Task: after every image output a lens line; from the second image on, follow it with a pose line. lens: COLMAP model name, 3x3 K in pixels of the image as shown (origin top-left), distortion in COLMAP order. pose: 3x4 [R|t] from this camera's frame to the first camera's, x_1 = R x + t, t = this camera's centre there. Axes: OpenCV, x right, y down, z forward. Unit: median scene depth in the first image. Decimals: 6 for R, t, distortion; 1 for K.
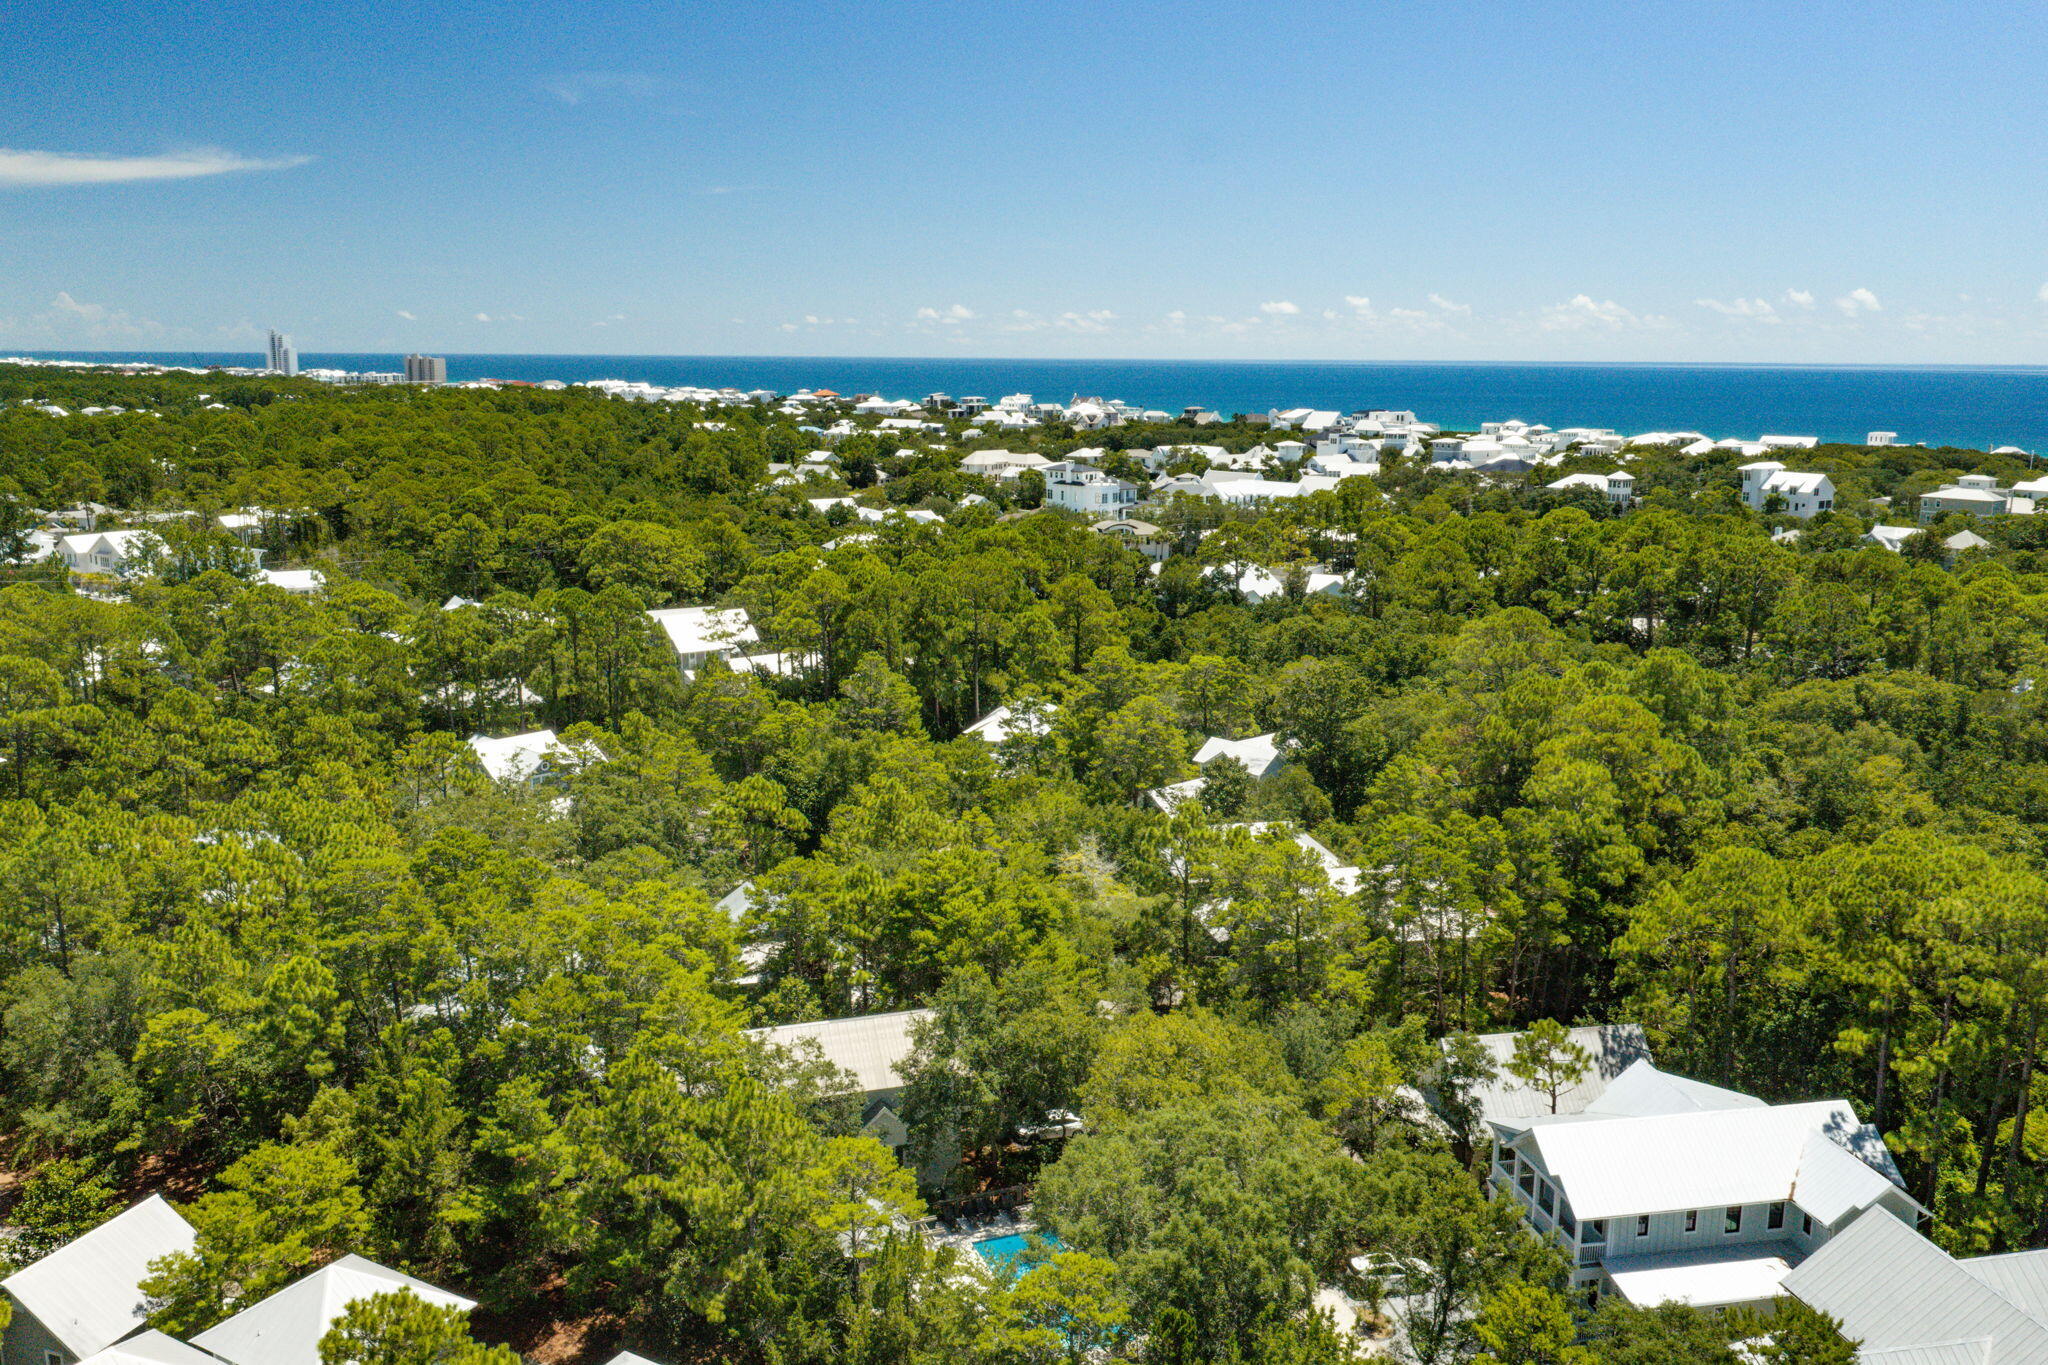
lens RADIAL K [[1697.0, 0, 1023.4], [0, 1697.0, 689.2], [0, 0, 1]] dist [0.016238, -0.018870]
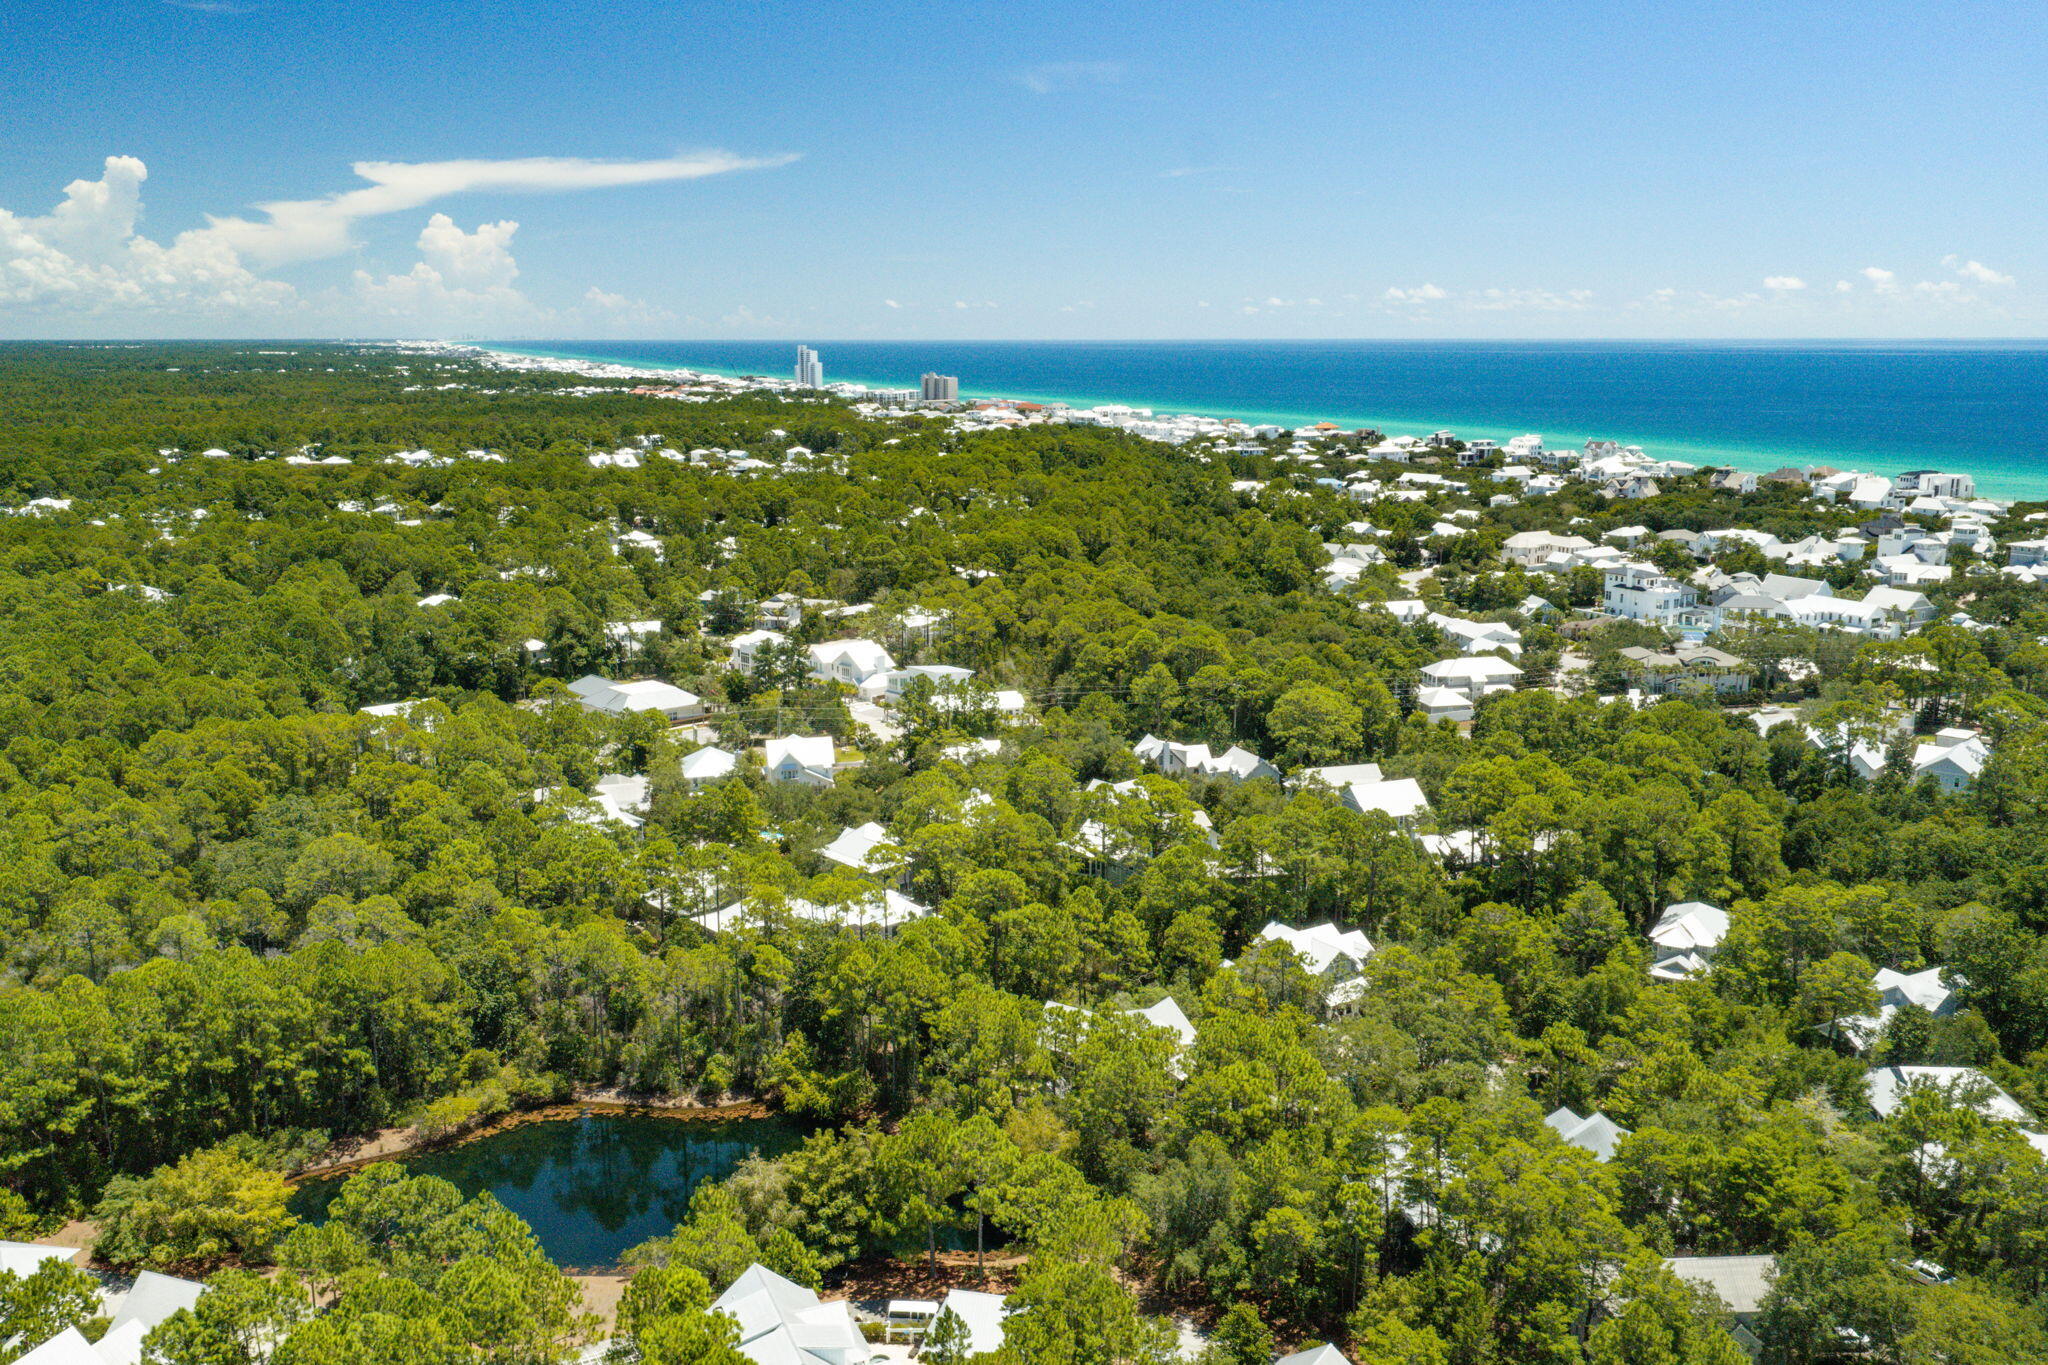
lens RADIAL K [[1697.0, 0, 1022.2], [0, 1697.0, 680.0], [0, 0, 1]] dist [0.016238, -0.018870]
pose [[0.966169, 0.043425, -0.254227, -0.168987], [-0.041989, 0.999057, 0.011076, -0.152855], [0.254468, -0.000026, 0.967081, -0.295251]]
